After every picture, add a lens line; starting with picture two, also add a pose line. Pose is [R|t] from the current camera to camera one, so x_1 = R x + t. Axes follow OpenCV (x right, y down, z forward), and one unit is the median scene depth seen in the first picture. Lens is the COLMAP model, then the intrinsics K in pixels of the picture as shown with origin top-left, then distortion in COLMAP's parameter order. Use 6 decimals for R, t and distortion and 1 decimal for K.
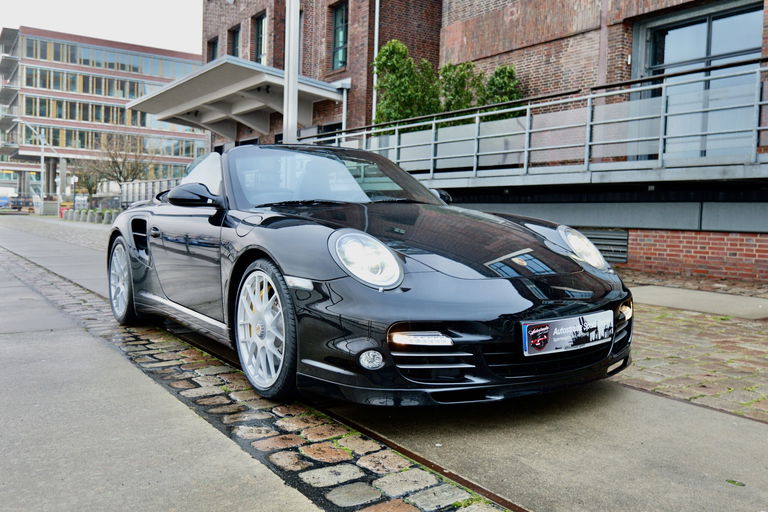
lens RADIAL K [[695.0, 0, 385.1], [0, 695.0, 254.2], [0, 0, 1]] dist [0.007435, 0.004833]
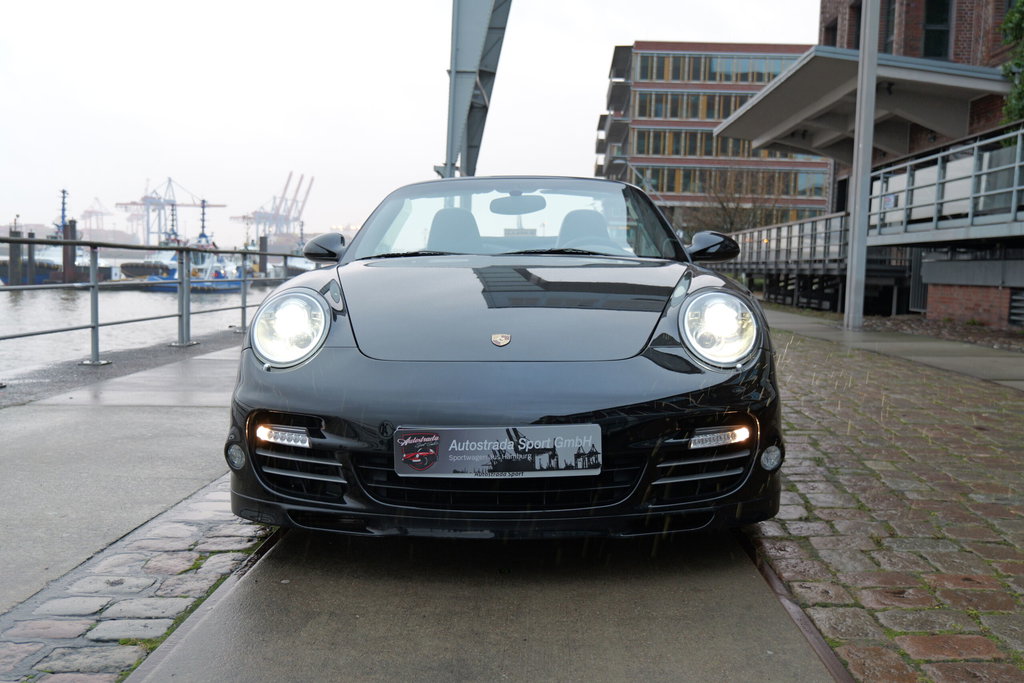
lens RADIAL K [[998.1, 0, 512.5], [0, 998.1, 345.2], [0, 0, 1]] dist [-0.001986, 0.000000]
pose [[0.810050, 0.038651, -0.585086, 0.316886], [-0.034886, 0.999234, 0.017710, -0.000375], [0.585323, 0.006066, 0.810778, 0.104154]]
